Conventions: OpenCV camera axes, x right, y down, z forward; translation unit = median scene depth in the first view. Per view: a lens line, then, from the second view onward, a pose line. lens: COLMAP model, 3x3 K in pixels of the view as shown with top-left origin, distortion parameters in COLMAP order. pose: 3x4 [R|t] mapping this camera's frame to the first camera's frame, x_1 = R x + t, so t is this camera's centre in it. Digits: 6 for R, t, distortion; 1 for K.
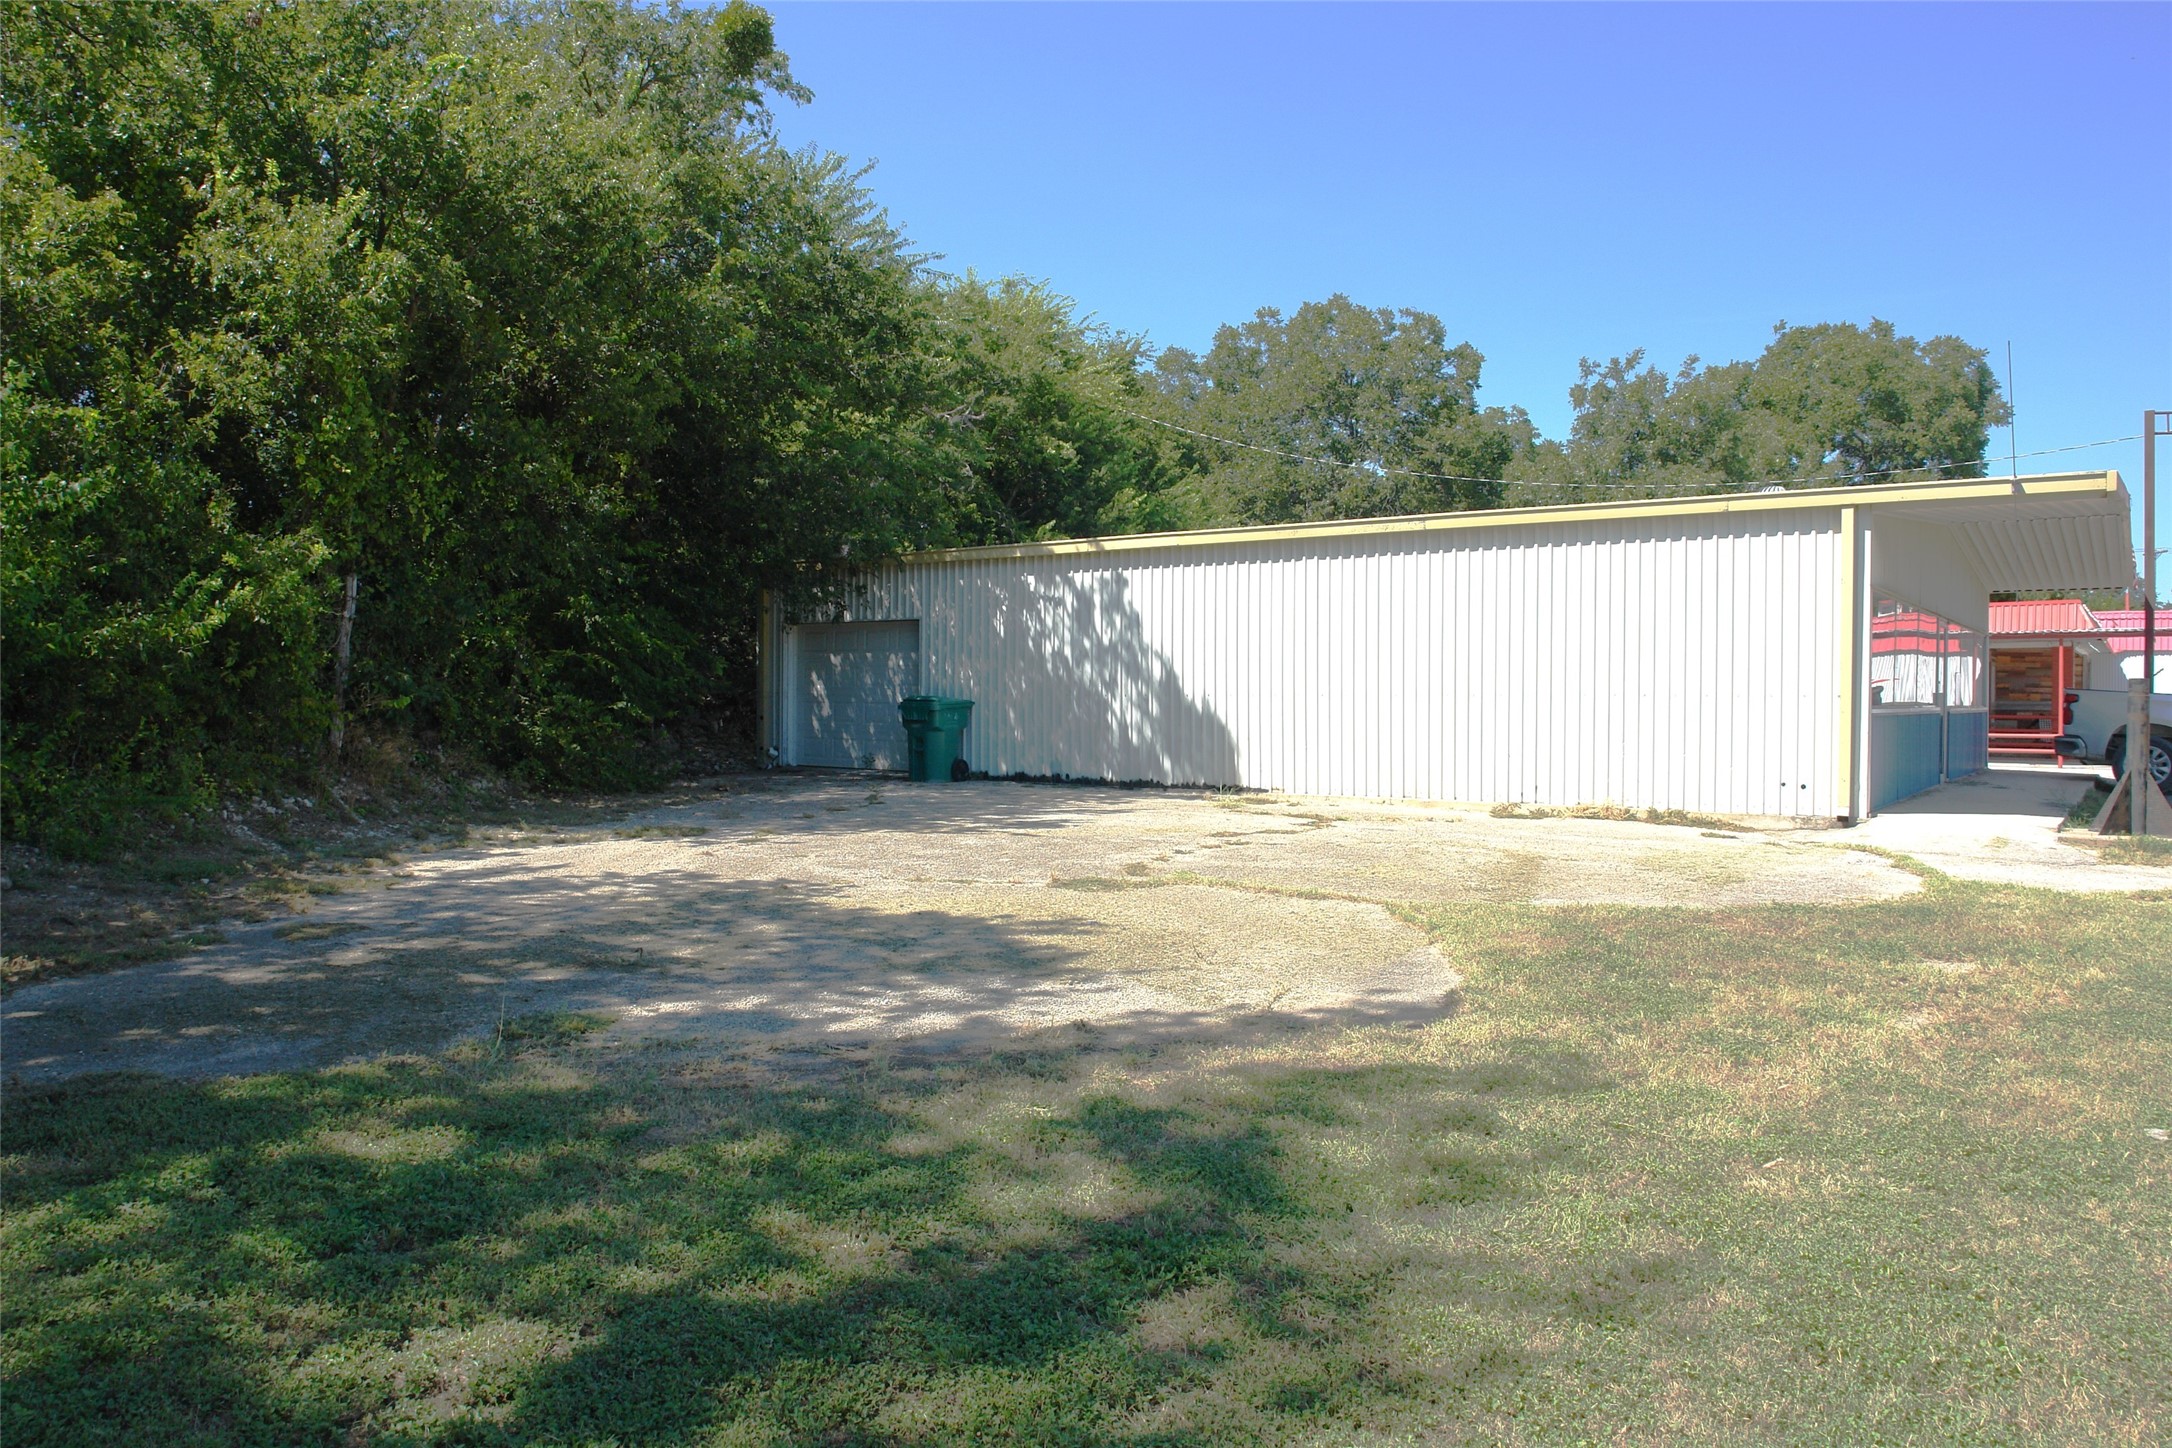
lens RADIAL K [[1494.9, 0, 1086.4], [0, 1494.9, 719.7], [0, 0, 1]] dist [0.001887, 0.002731]
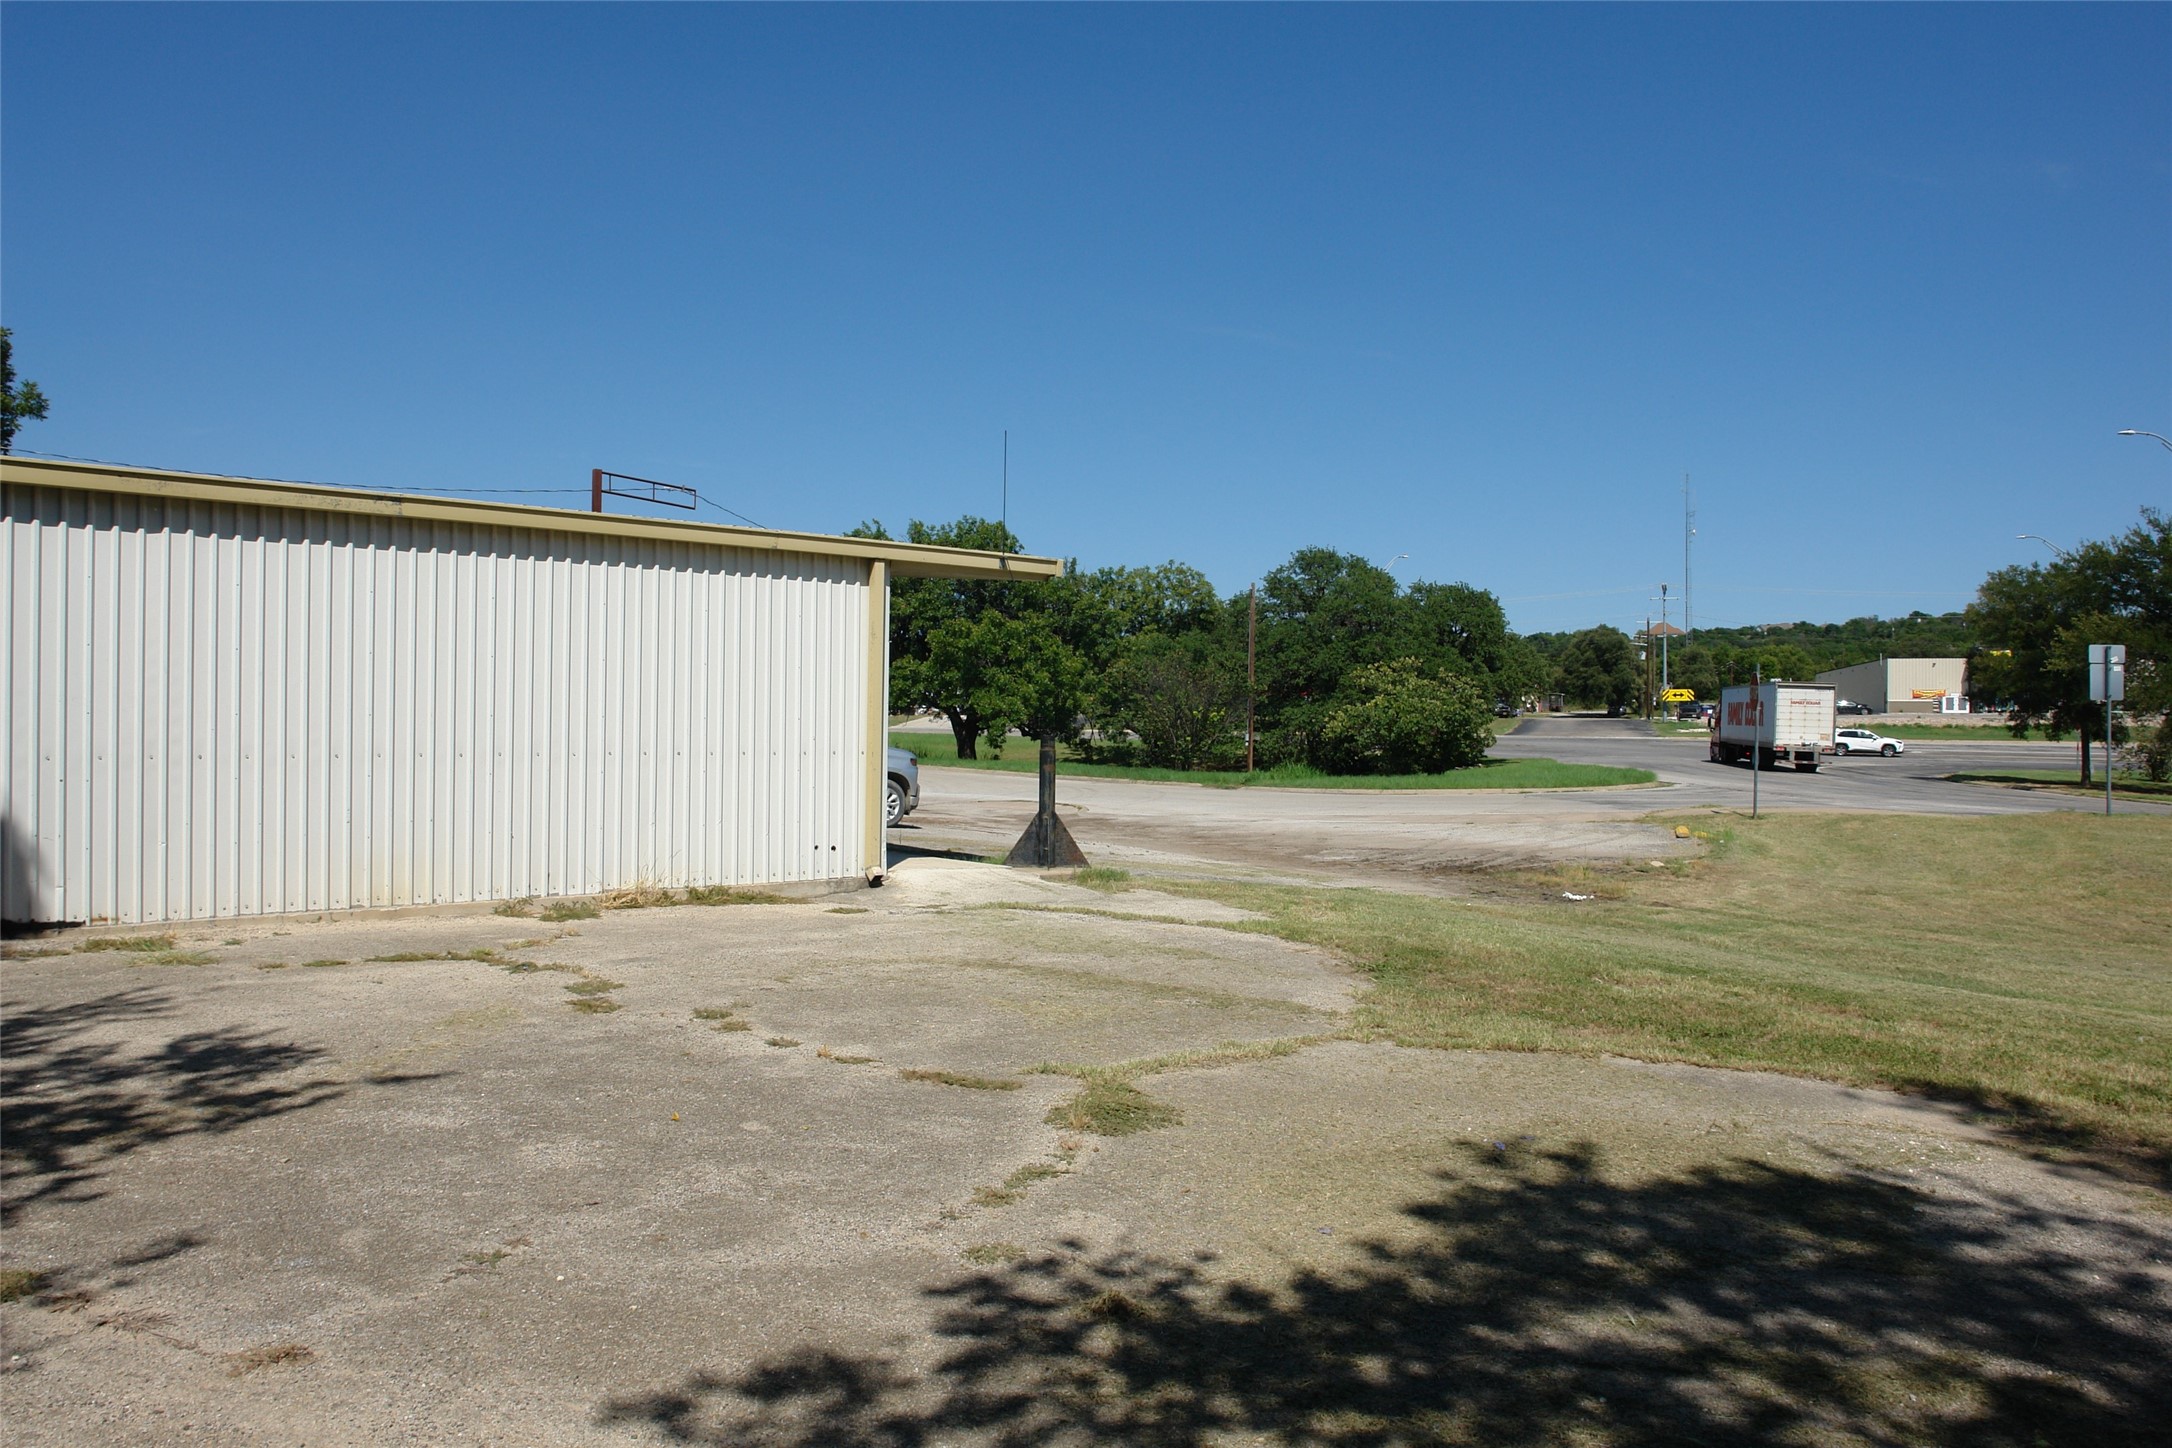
lens RADIAL K [[1494.9, 0, 1084.8], [0, 1494.9, 723.1], [0, 0, 1]] dist [0.001887, 0.002731]
pose [[0.305922, -0.001944, 0.952055, -0.267960], [0.003848, 0.999992, 0.000806, -0.024800], [-0.952049, 0.003417, 0.305927, 0.397619]]
